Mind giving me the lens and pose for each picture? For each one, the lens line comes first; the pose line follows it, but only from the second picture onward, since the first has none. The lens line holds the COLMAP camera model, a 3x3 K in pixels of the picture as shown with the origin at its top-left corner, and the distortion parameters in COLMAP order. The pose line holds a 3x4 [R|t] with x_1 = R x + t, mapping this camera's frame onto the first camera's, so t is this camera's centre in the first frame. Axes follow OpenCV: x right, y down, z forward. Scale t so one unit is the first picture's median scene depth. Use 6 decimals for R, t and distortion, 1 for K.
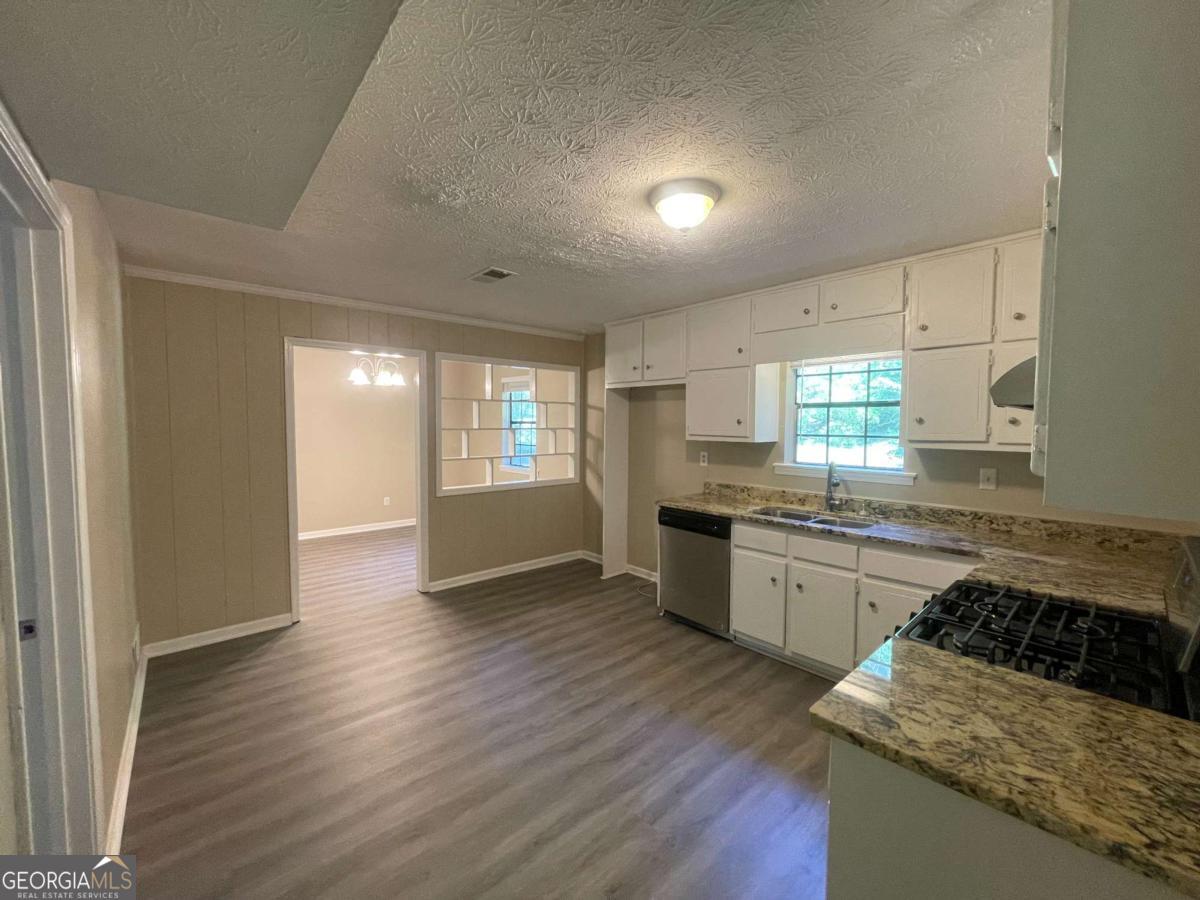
lens RADIAL K [[487.3, 0, 600.5], [0, 487.3, 447.9], [0, 0, 1]] dist [-0.001611, -0.000115]
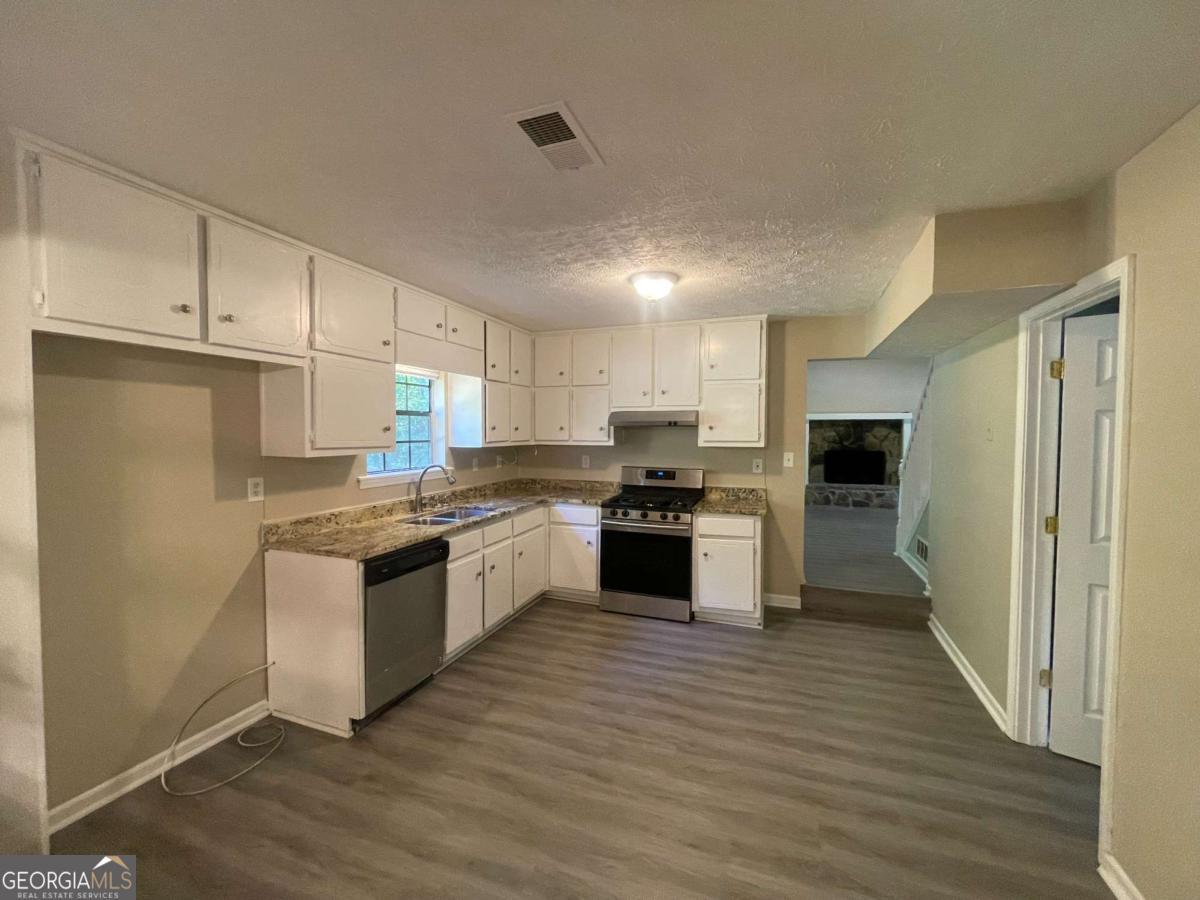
lens RADIAL K [[487.3, 0, 600.5], [0, 487.3, 447.9], [0, 0, 1]] dist [-0.001611, -0.000115]
pose [[-0.475795, -0.035015, 0.878859, -0.679257], [0.042324, 0.997138, 0.062640, -0.063100], [-0.878537, 0.067001, -0.472951, 1.189551]]
